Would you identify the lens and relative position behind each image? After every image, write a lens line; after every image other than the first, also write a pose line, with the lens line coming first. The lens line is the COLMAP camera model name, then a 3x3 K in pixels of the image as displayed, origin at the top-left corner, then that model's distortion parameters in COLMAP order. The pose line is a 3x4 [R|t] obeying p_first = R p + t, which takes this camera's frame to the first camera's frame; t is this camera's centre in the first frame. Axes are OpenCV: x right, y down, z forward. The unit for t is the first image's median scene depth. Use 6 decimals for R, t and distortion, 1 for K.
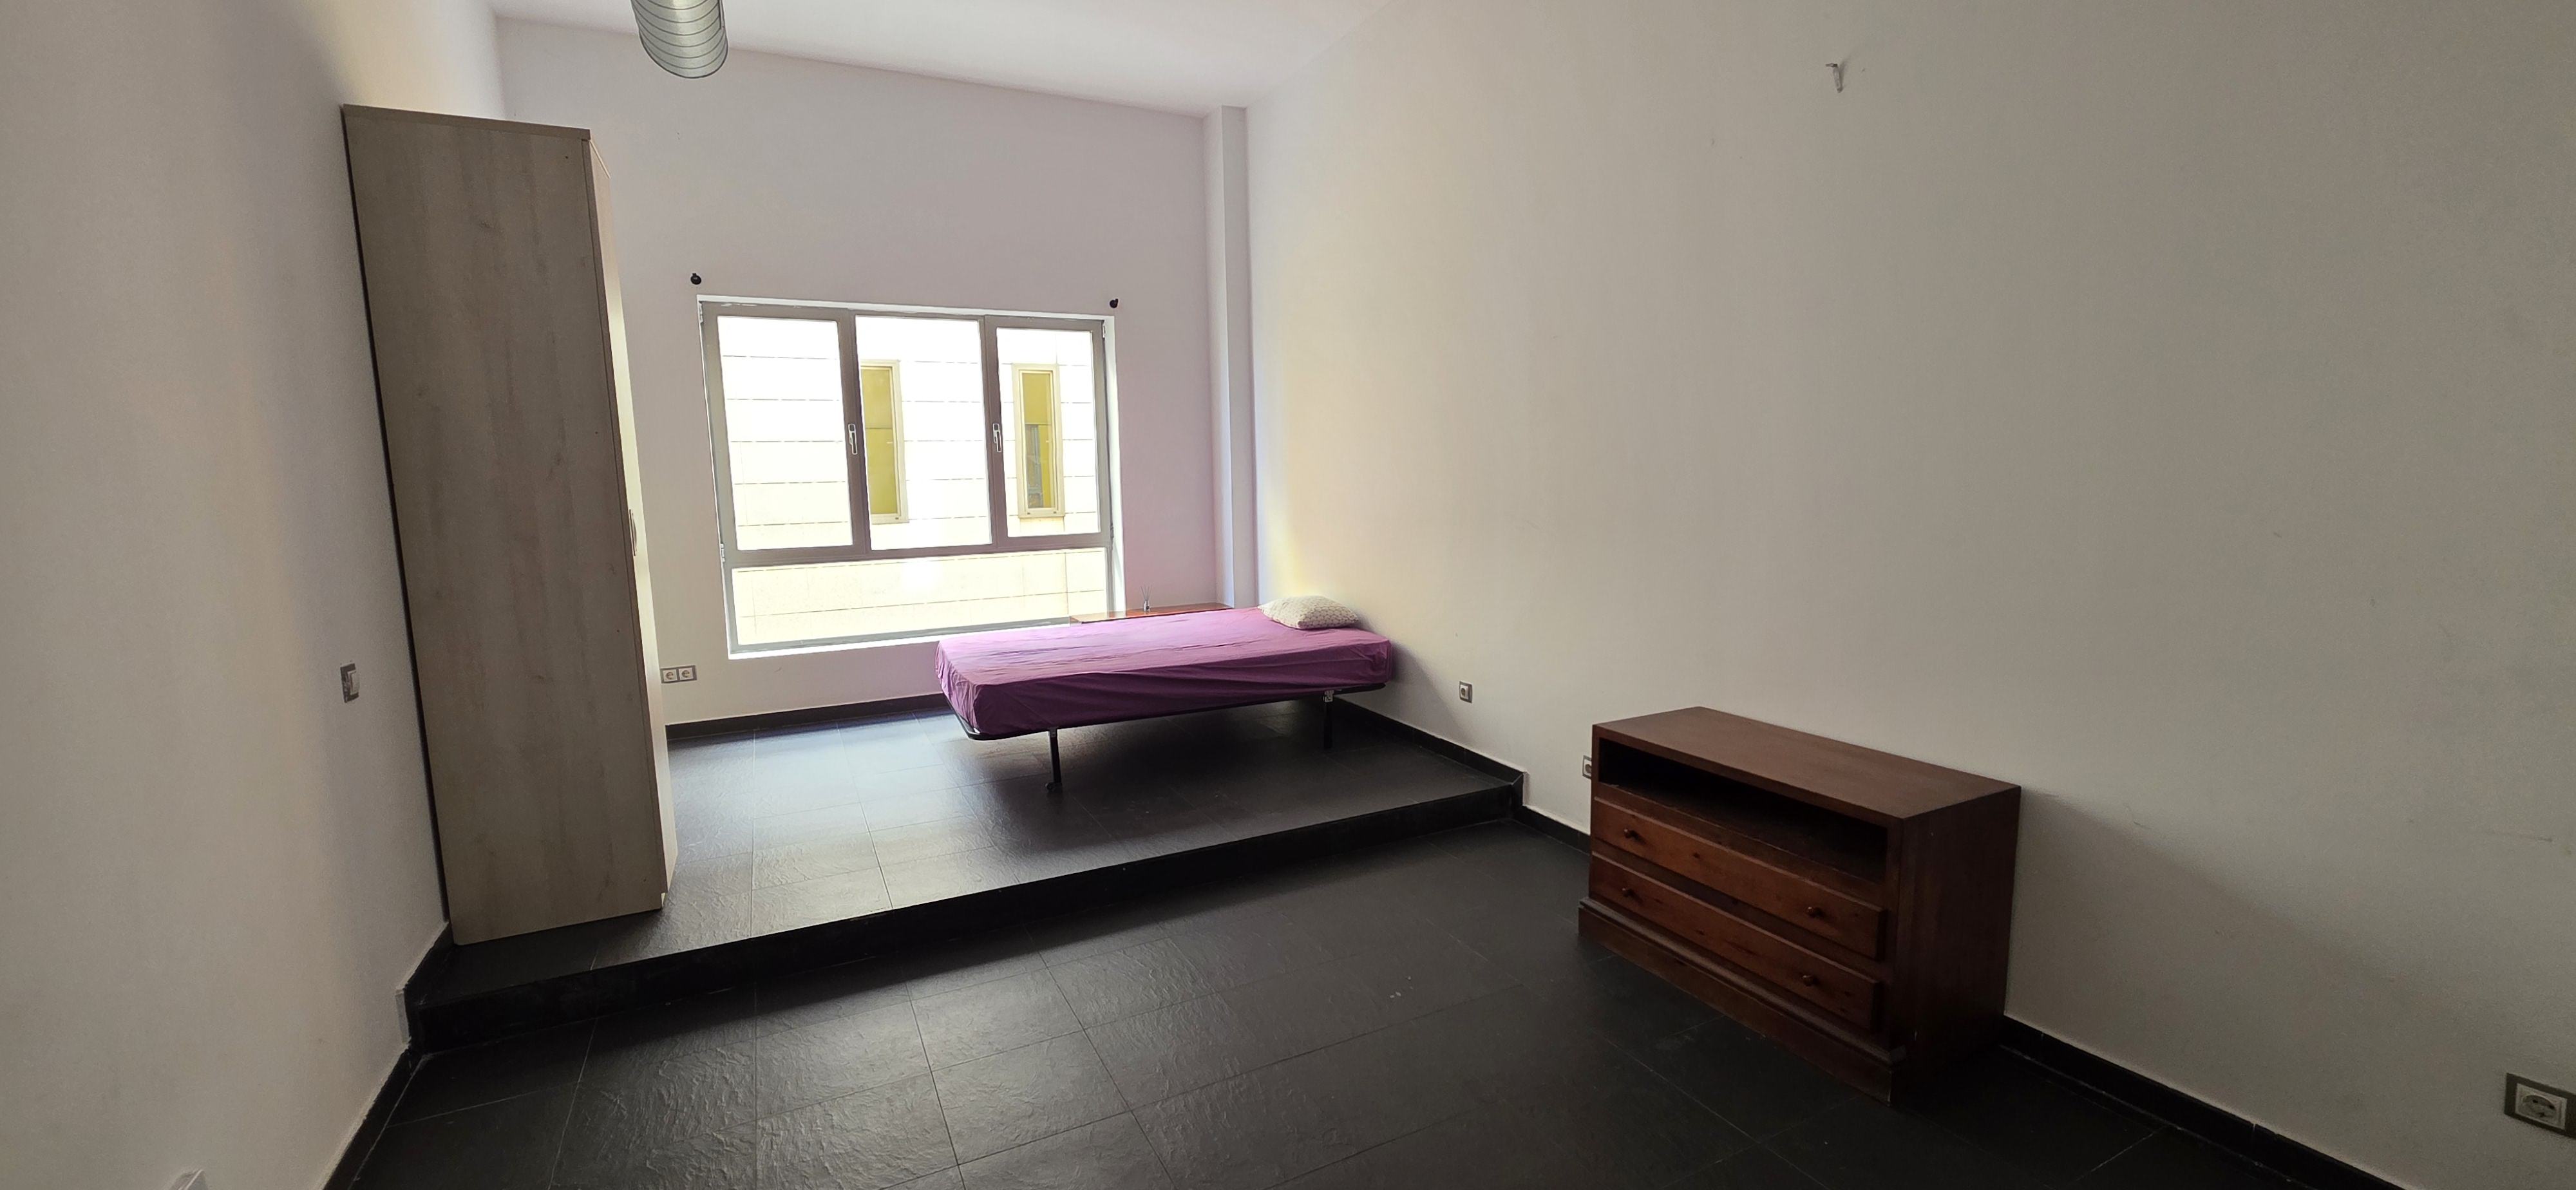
lens RADIAL K [[1036.4, 0, 1289.0], [0, 1036.4, 591.5], [0, 0, 1]] dist [-0.002040, -0.000526]
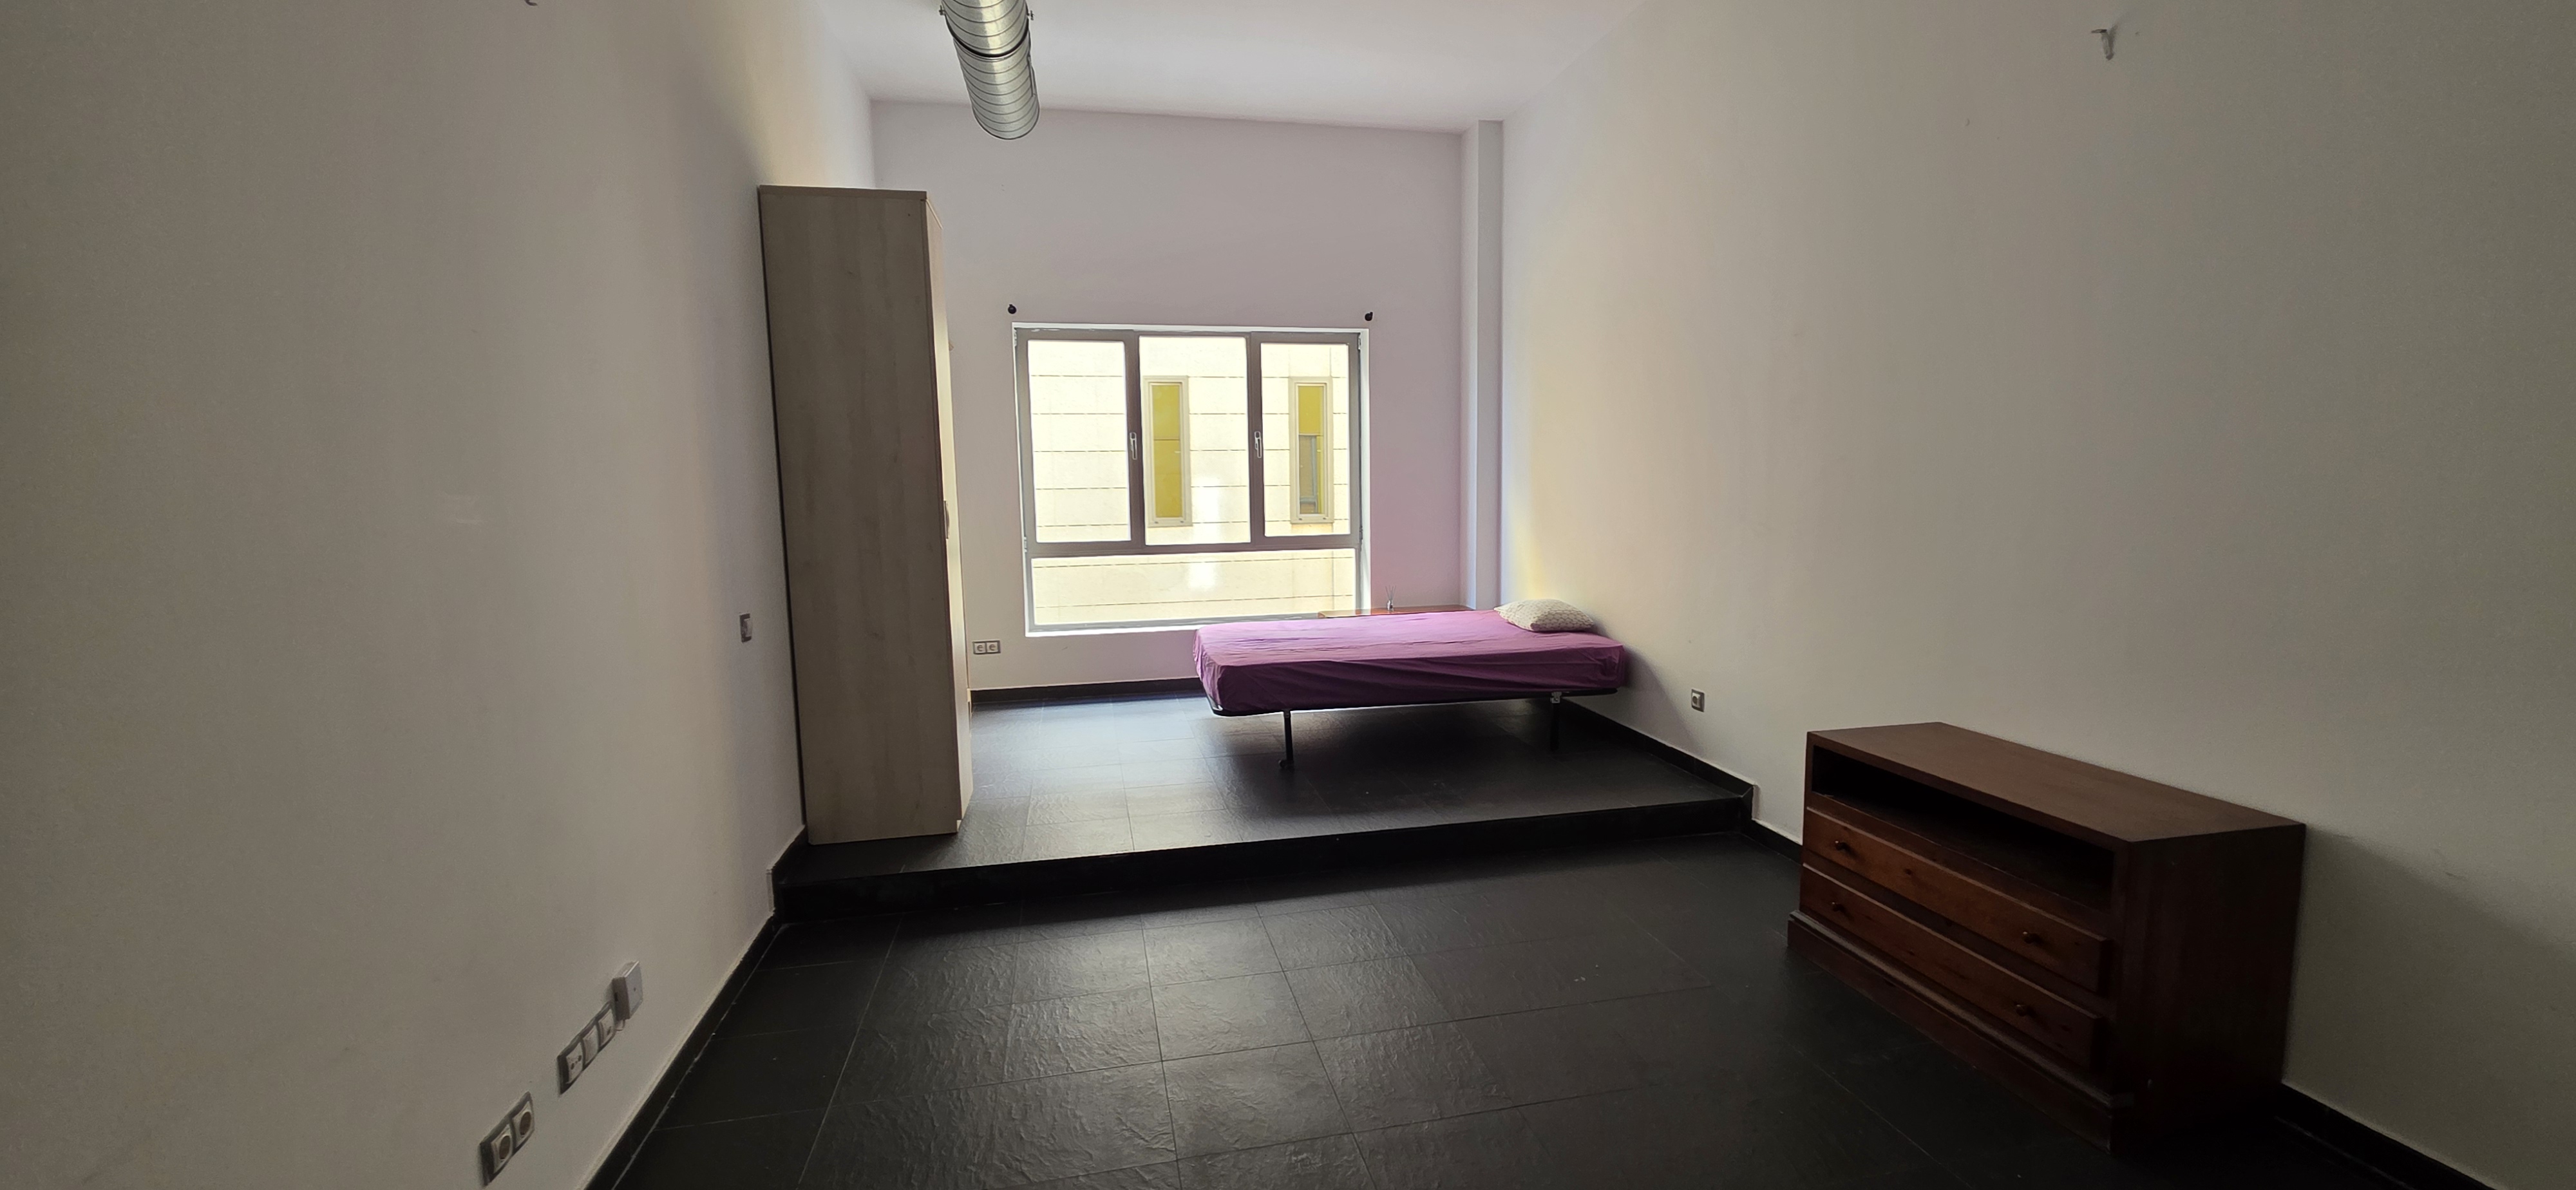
lens RADIAL K [[1036.4, 0, 1289.0], [0, 1036.4, 591.5], [0, 0, 1]] dist [-0.002040, -0.000526]
pose [[0.964317, 0.032716, -0.262722, 0.076950], [-0.035582, 0.999348, -0.006156, 0.021003], [0.262349, 0.015284, 0.964852, -0.067098]]
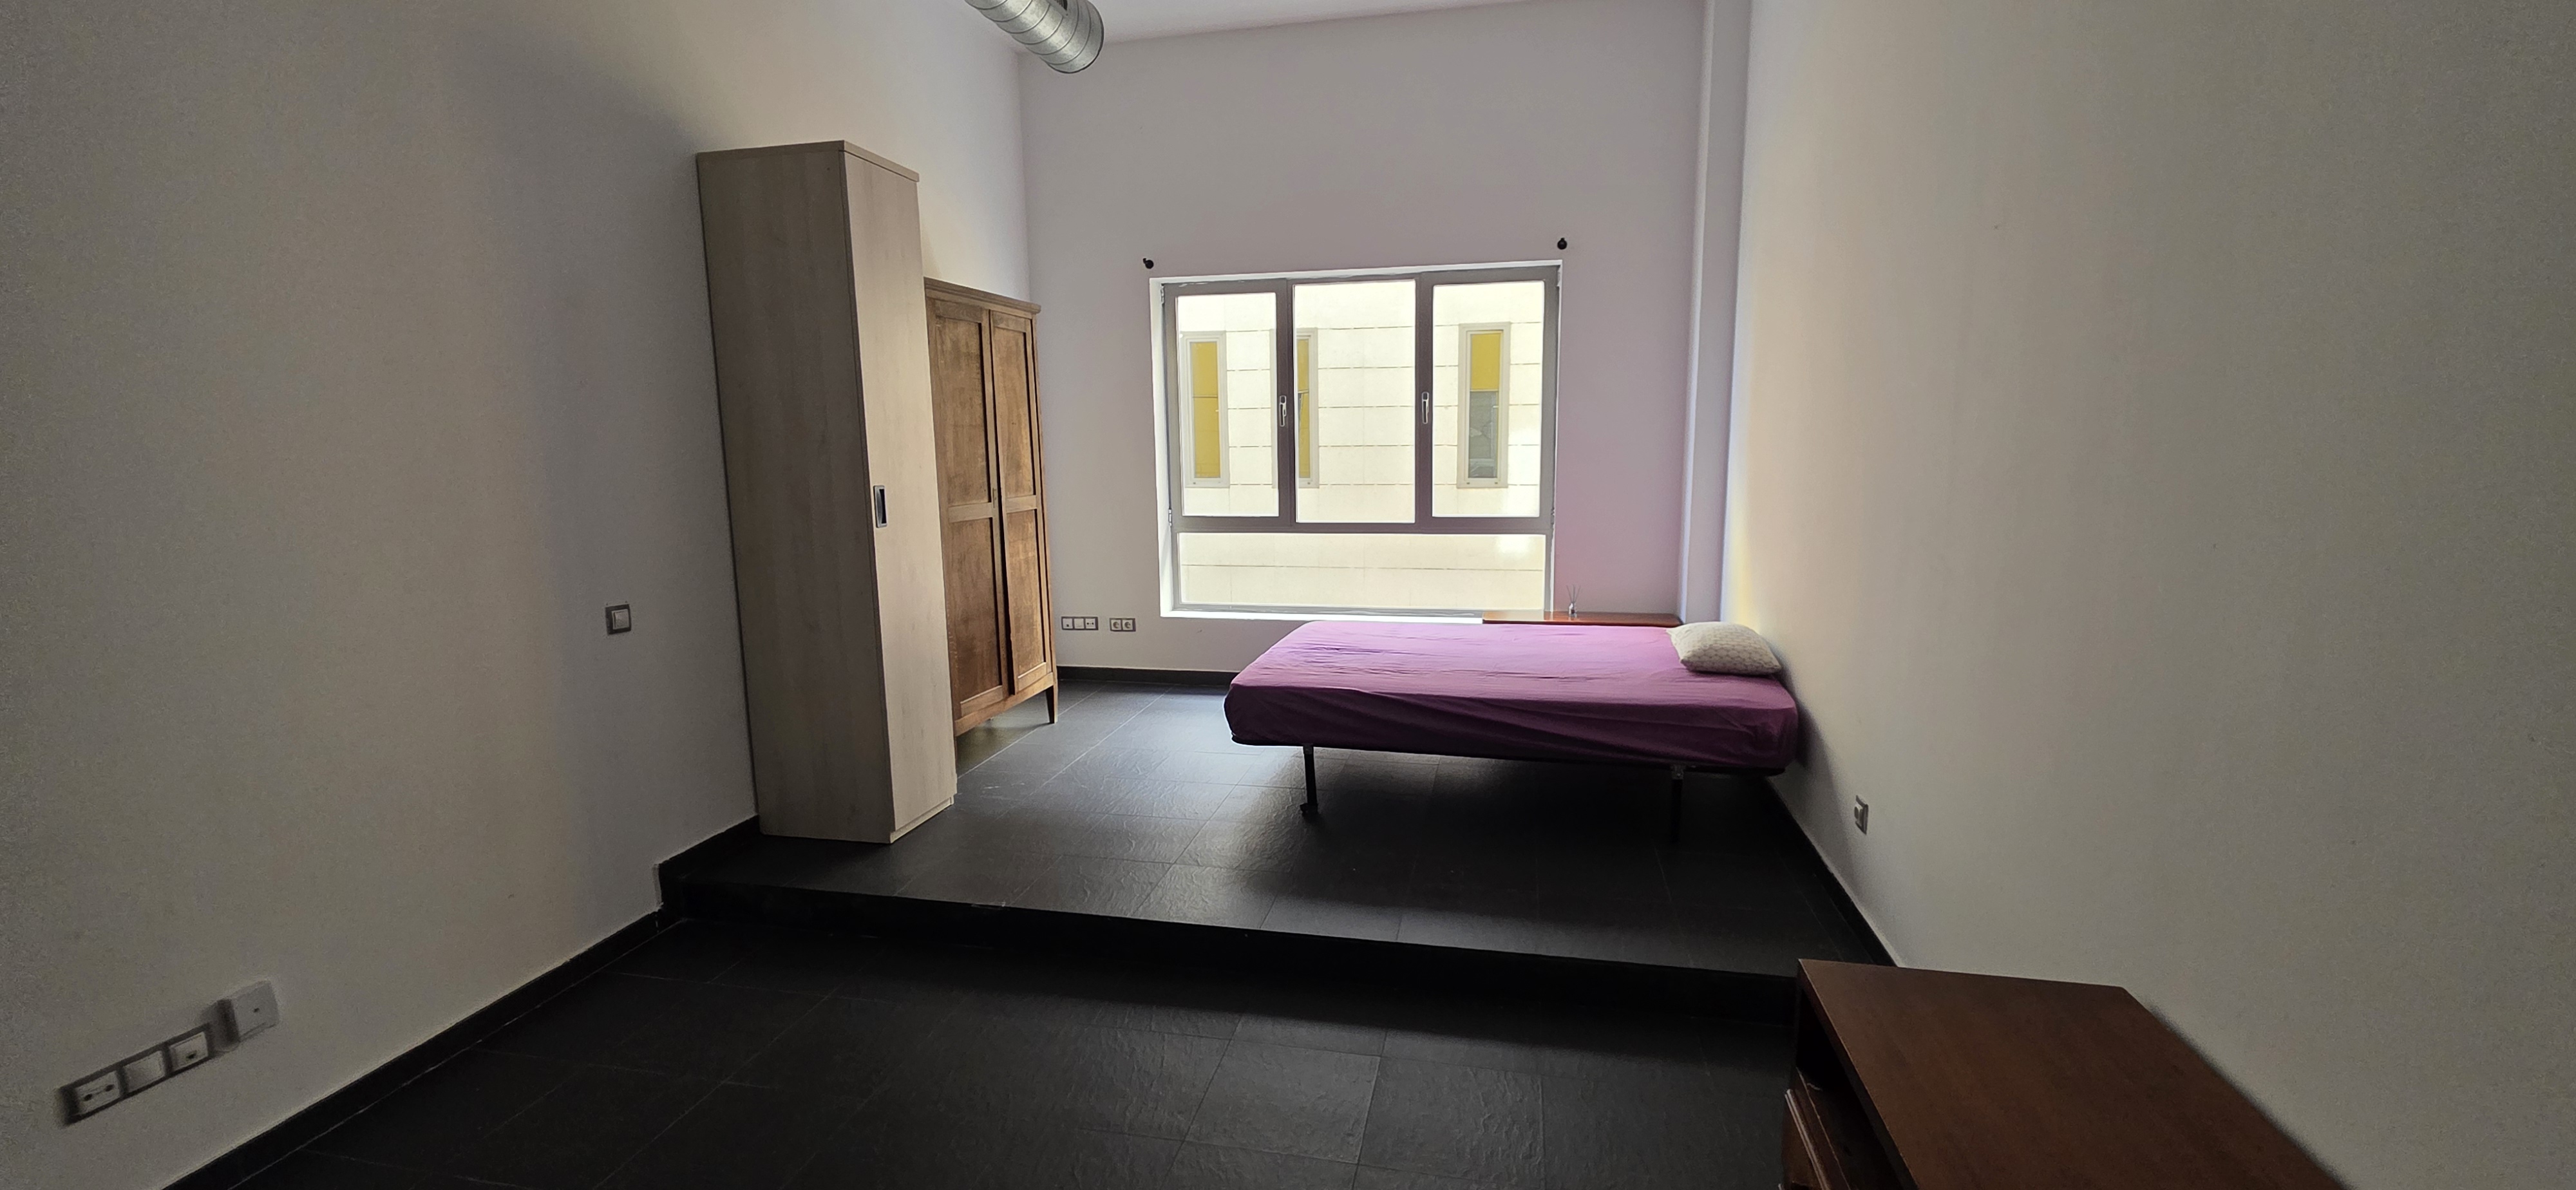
lens RADIAL K [[1033.0, 0, 1281.7], [0, 1033.0, 590.3], [0, 0, 1]] dist [-0.000553, -0.000052]
pose [[0.772373, 0.104275, -0.626552, 0.410785], [-0.079779, 0.994547, 0.067174, -0.078275], [0.630140, -0.001898, 0.776480, 0.425368]]
